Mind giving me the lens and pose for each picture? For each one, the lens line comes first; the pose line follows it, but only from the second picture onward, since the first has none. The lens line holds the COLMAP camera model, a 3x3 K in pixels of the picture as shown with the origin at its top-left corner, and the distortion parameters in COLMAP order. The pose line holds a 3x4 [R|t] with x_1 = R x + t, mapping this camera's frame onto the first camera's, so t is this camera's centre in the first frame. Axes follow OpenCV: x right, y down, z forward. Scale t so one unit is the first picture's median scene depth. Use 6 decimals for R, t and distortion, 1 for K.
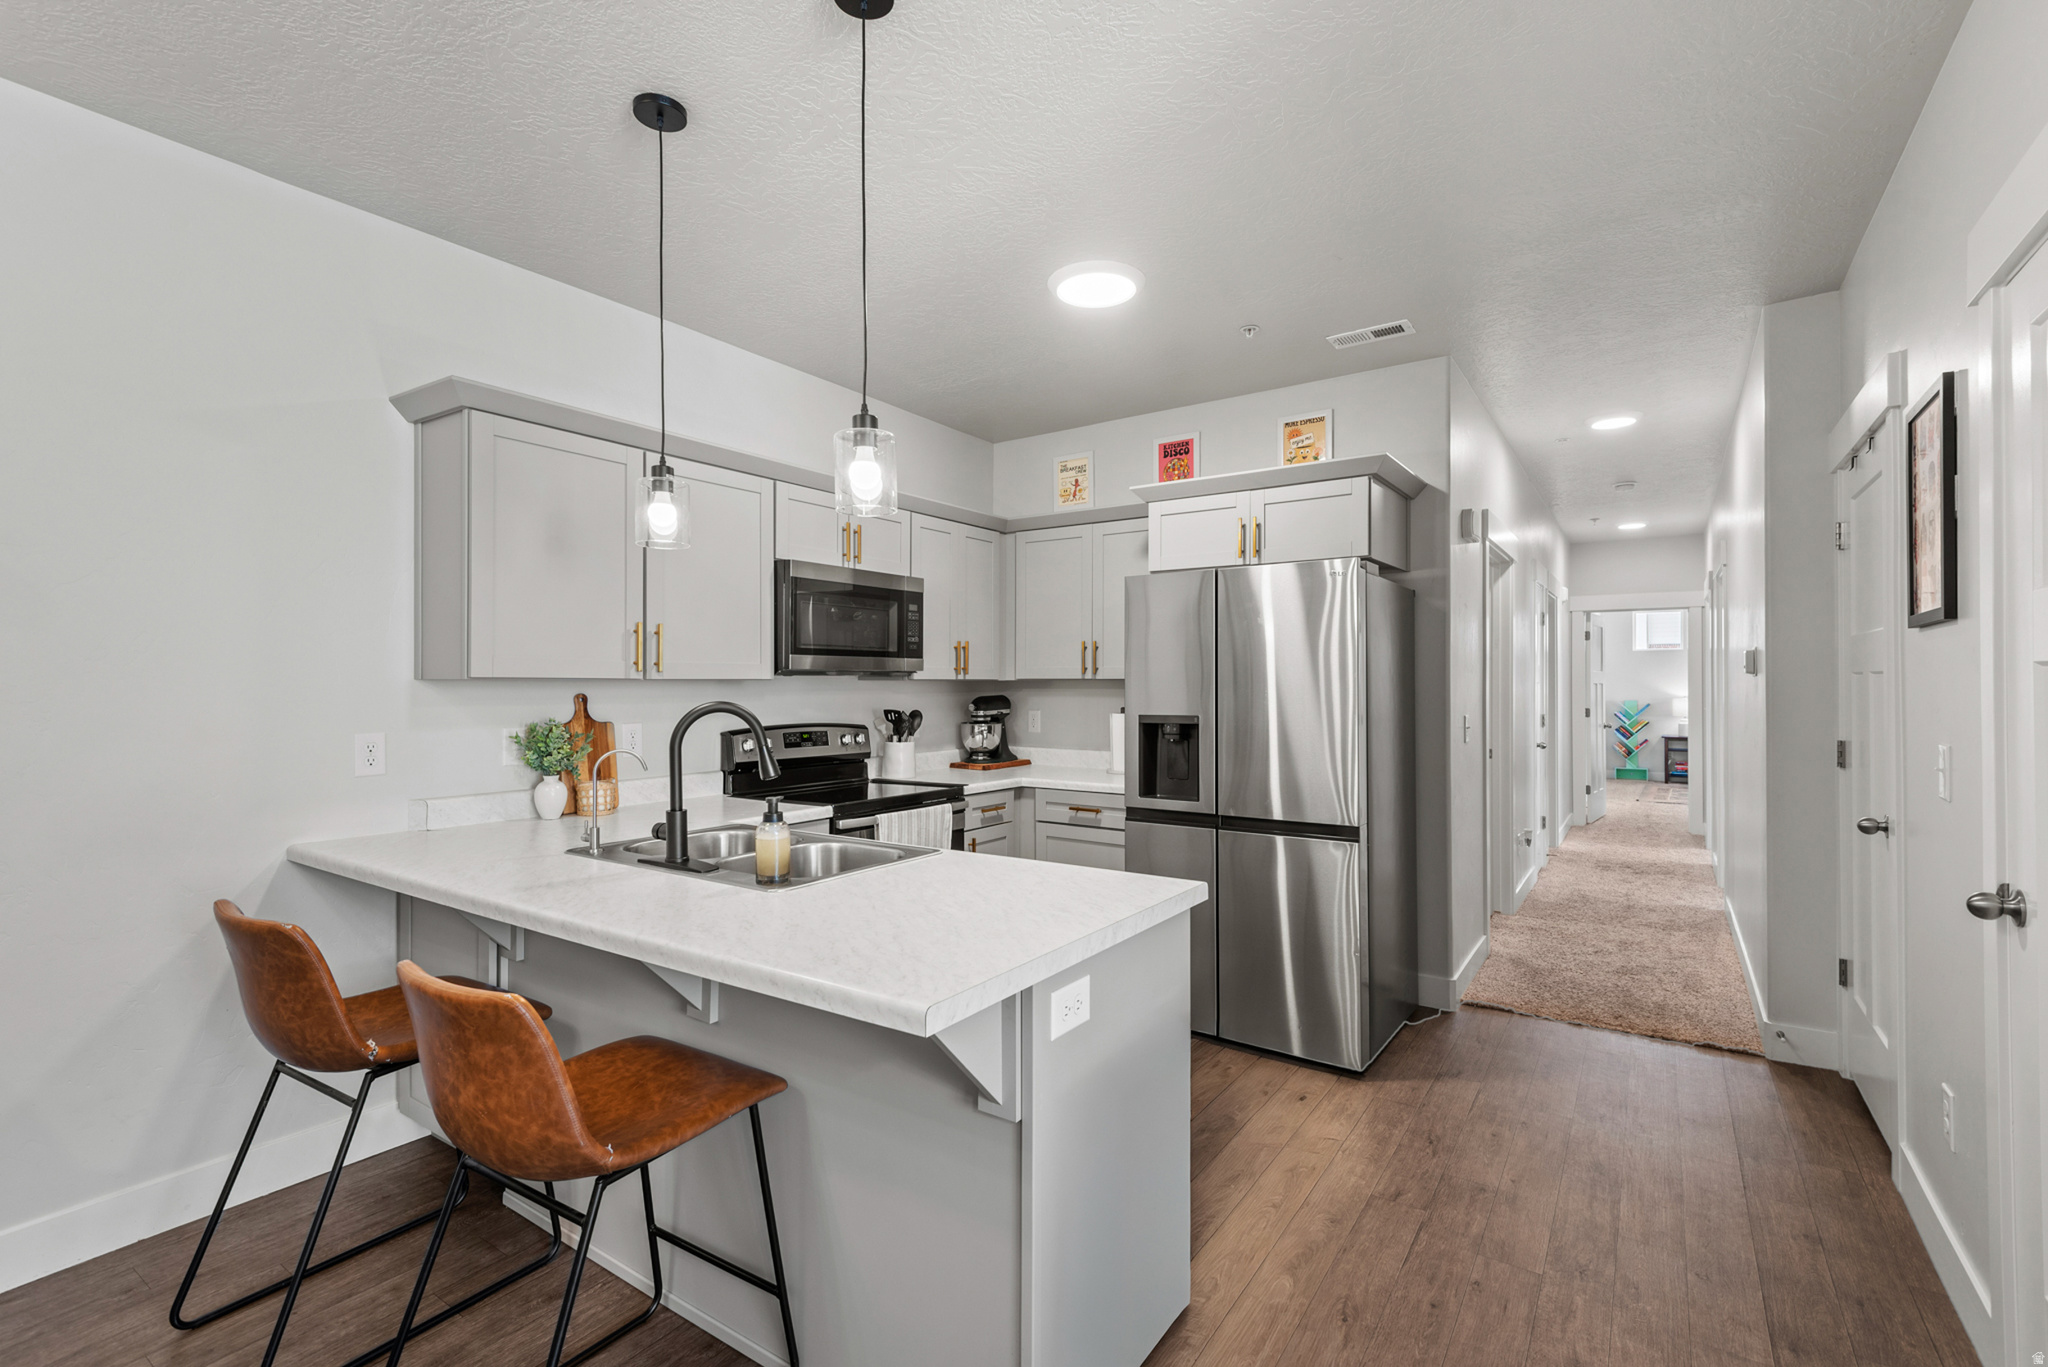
lens RADIAL K [[921.4, 0, 1017.1], [0, 921.4, 670.6], [0, 0, 1]] dist [0.000410, -0.000520]
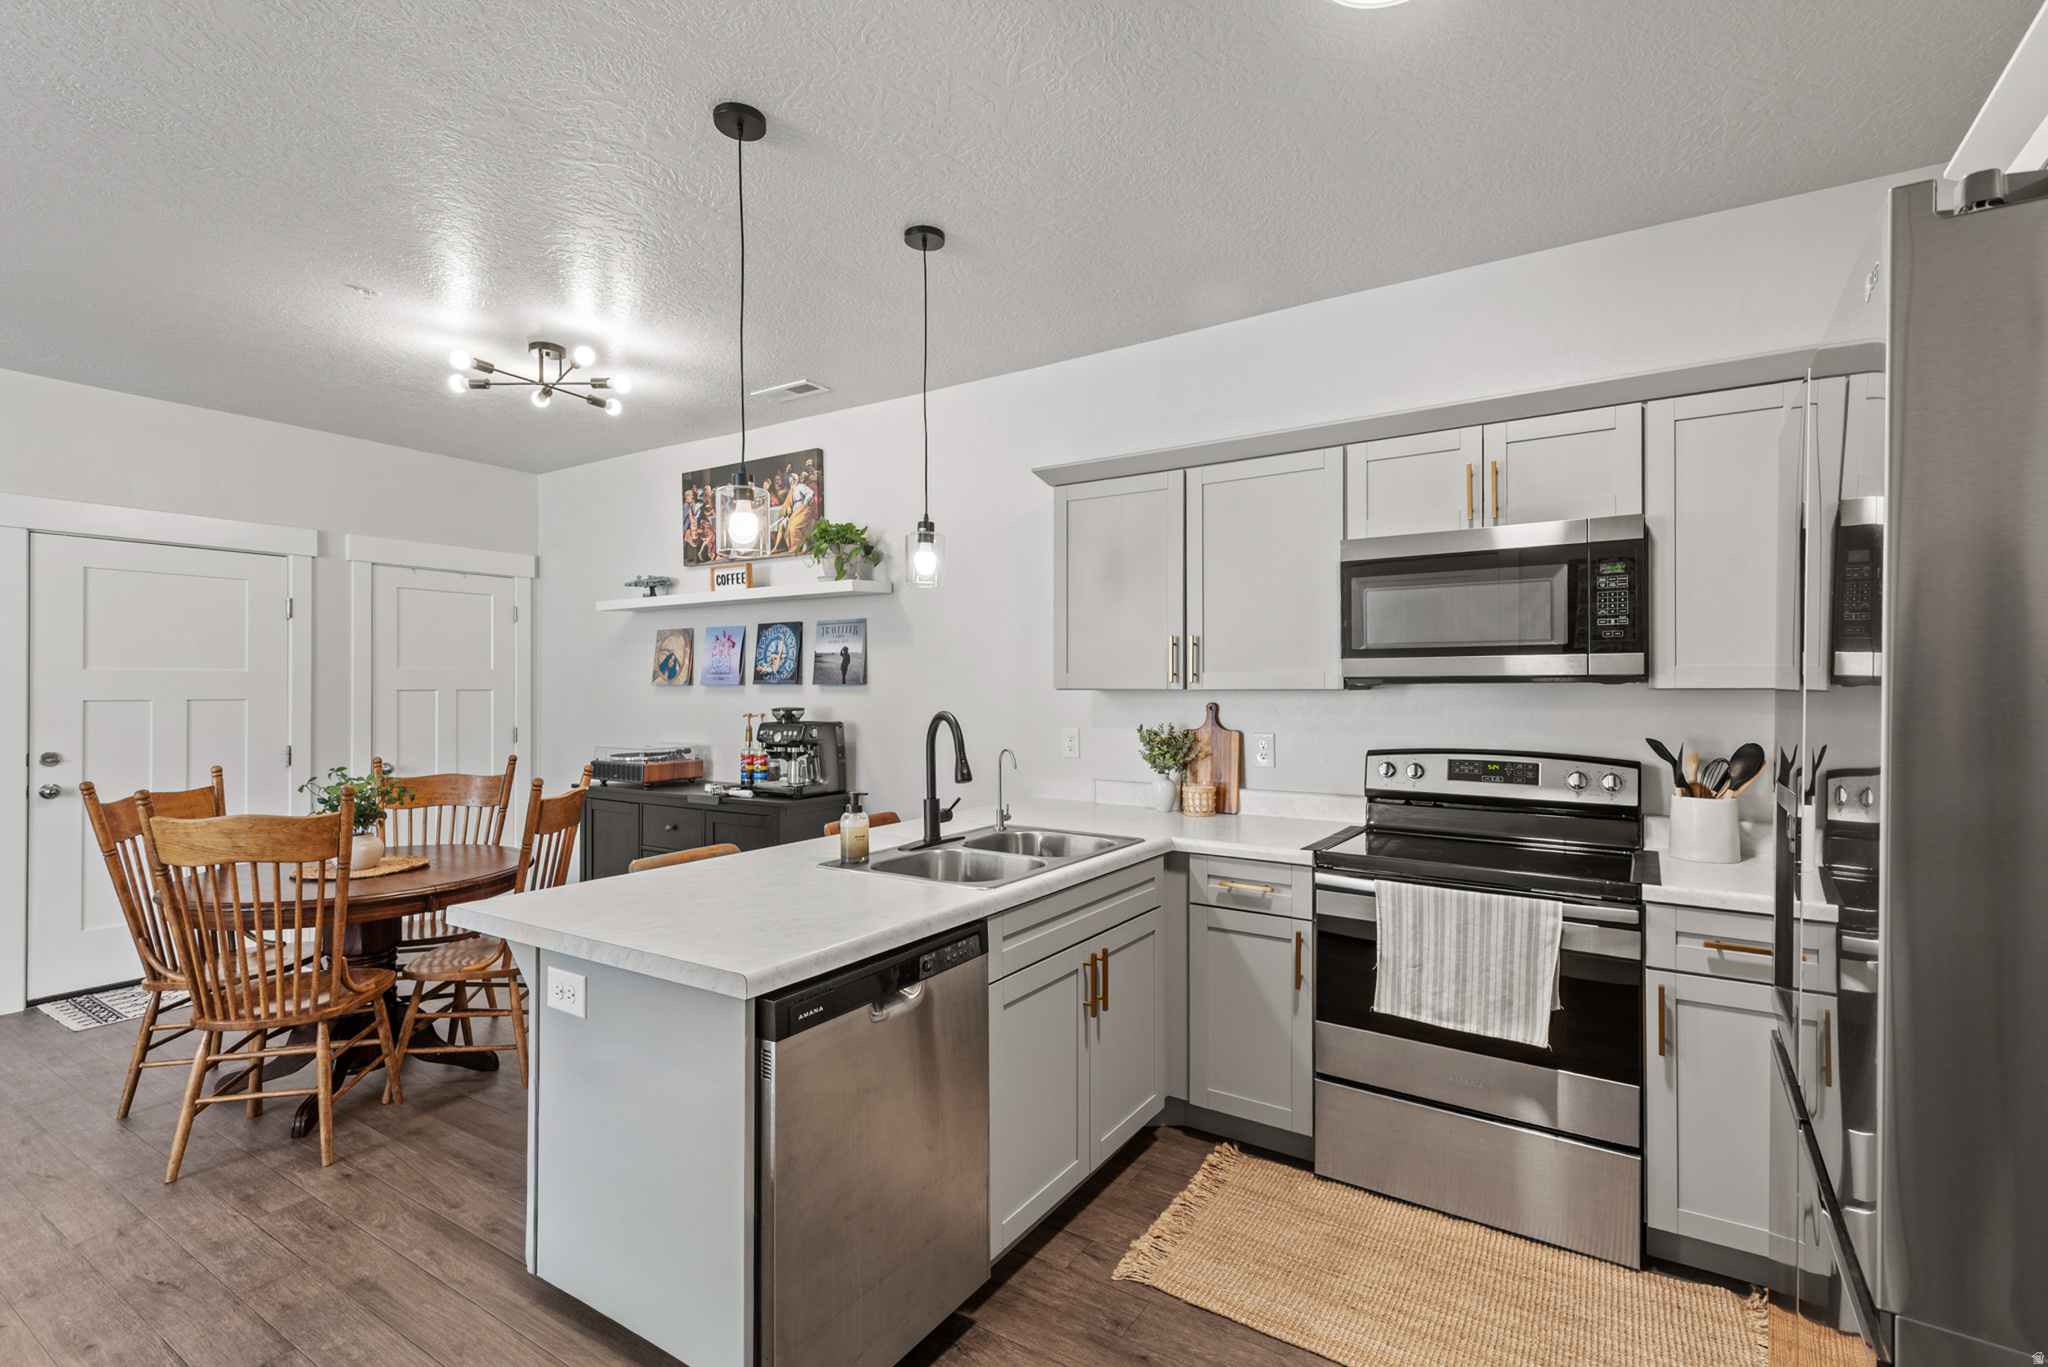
lens RADIAL K [[913.7, 0, 1069.3], [0, 913.7, 686.7], [0, 0, 1]] dist [0.026690, -0.000040]
pose [[0.049363, -0.001857, -0.998779, 0.531984], [0.013166, 0.999913, -0.001209, 0.004983], [0.998694, -0.013090, 0.049384, 0.714401]]
